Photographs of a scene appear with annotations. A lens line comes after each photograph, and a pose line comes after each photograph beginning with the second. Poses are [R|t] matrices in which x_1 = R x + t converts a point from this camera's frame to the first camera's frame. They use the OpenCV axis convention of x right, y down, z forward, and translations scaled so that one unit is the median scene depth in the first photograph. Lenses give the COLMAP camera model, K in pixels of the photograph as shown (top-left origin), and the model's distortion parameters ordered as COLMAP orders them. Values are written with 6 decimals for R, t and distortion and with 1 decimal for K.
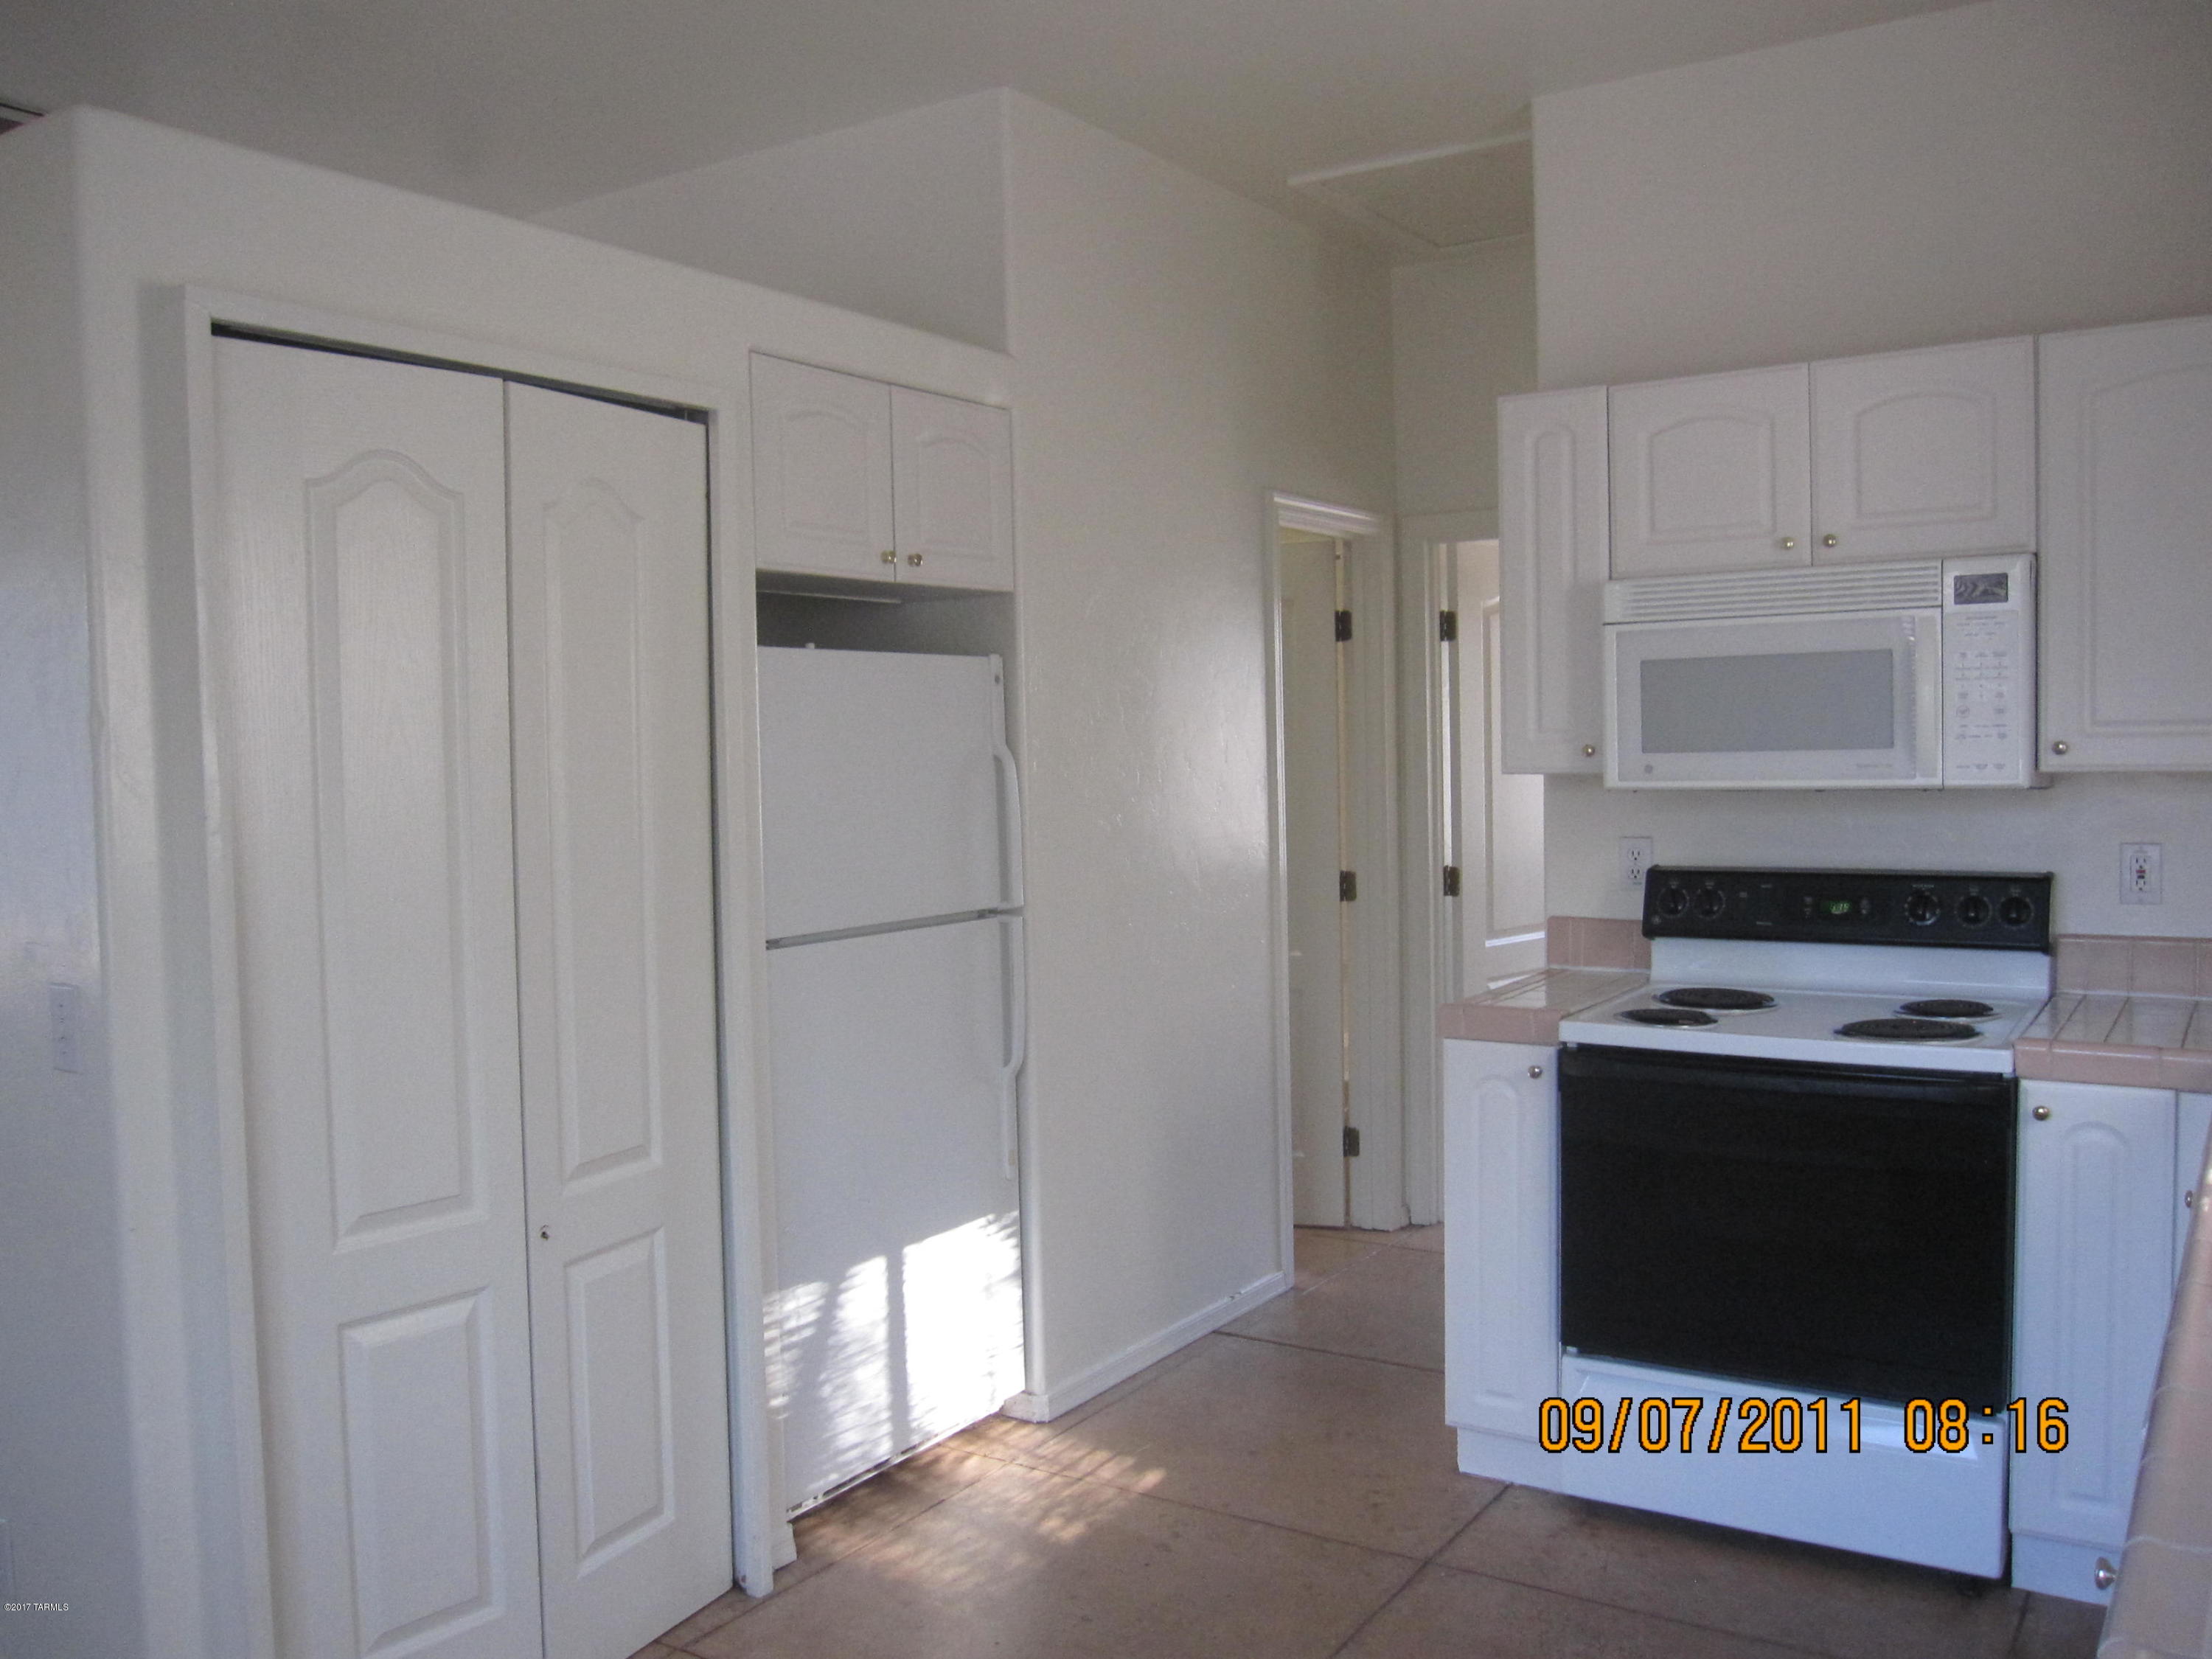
lens RADIAL K [[1827.4, 0, 1106.0], [0, 1827.4, 829.5], [0, 0, 1]] dist [-0.049064, 0.014500]
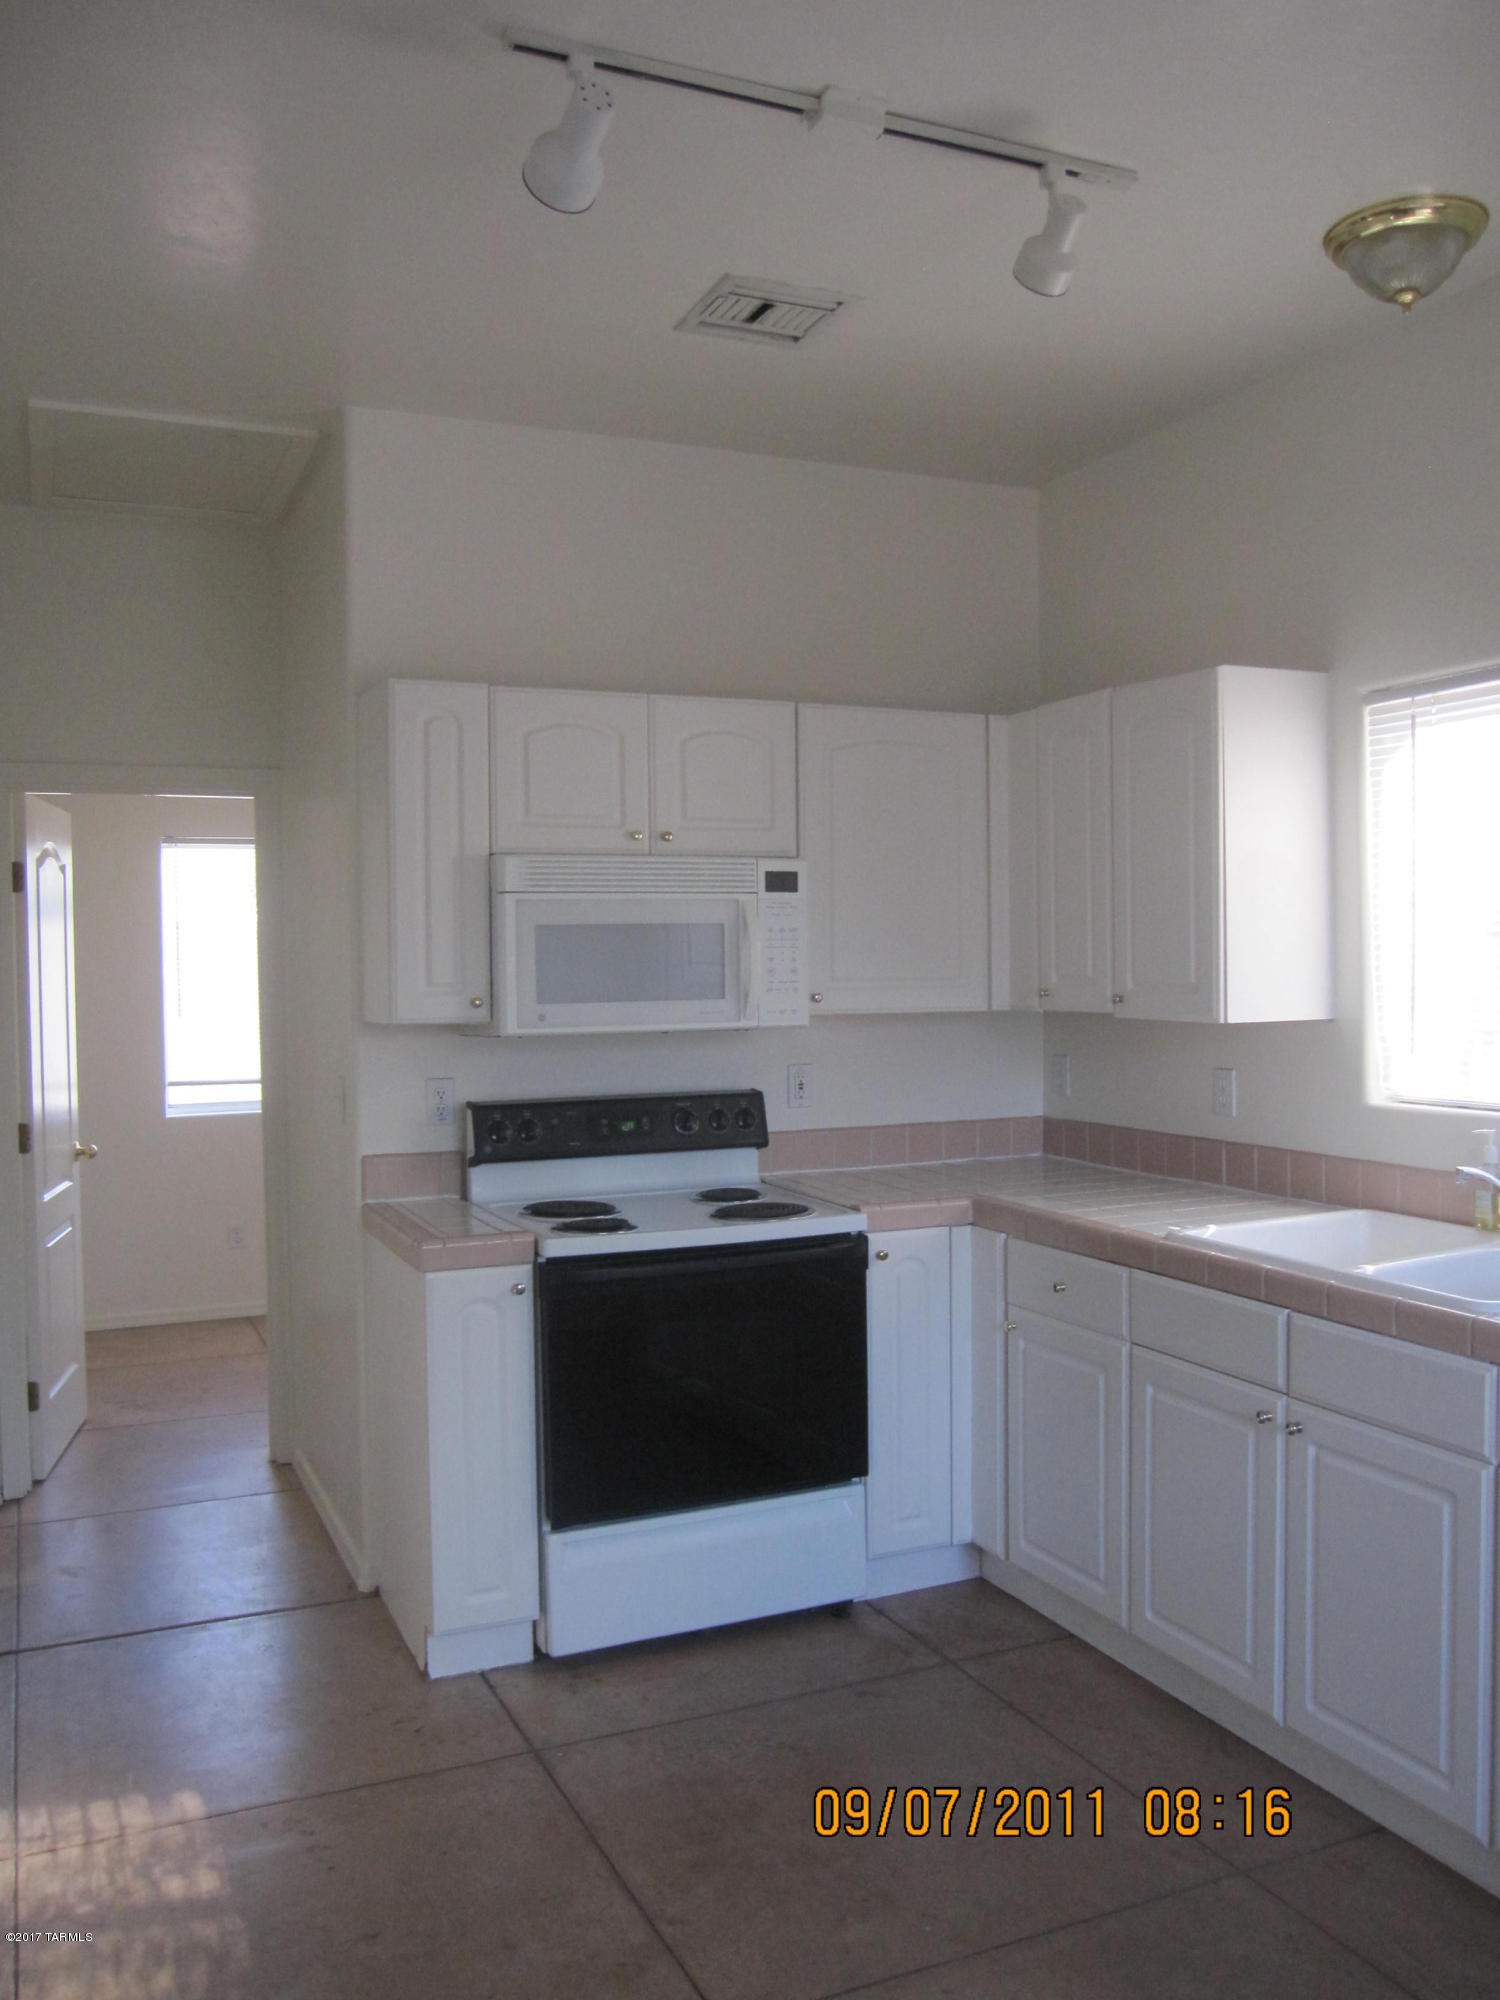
lens RADIAL K [[1652.3, 0, 750.0], [0, 1652.3, 1000.0], [0, 0, 1]] dist [-0.049064, 0.014500]
pose [[0.540930, -0.003770, 0.841059, -0.538895], [0.041462, 0.998894, -0.022188, -0.015867], [-0.840045, 0.046874, 0.540488, 0.322783]]
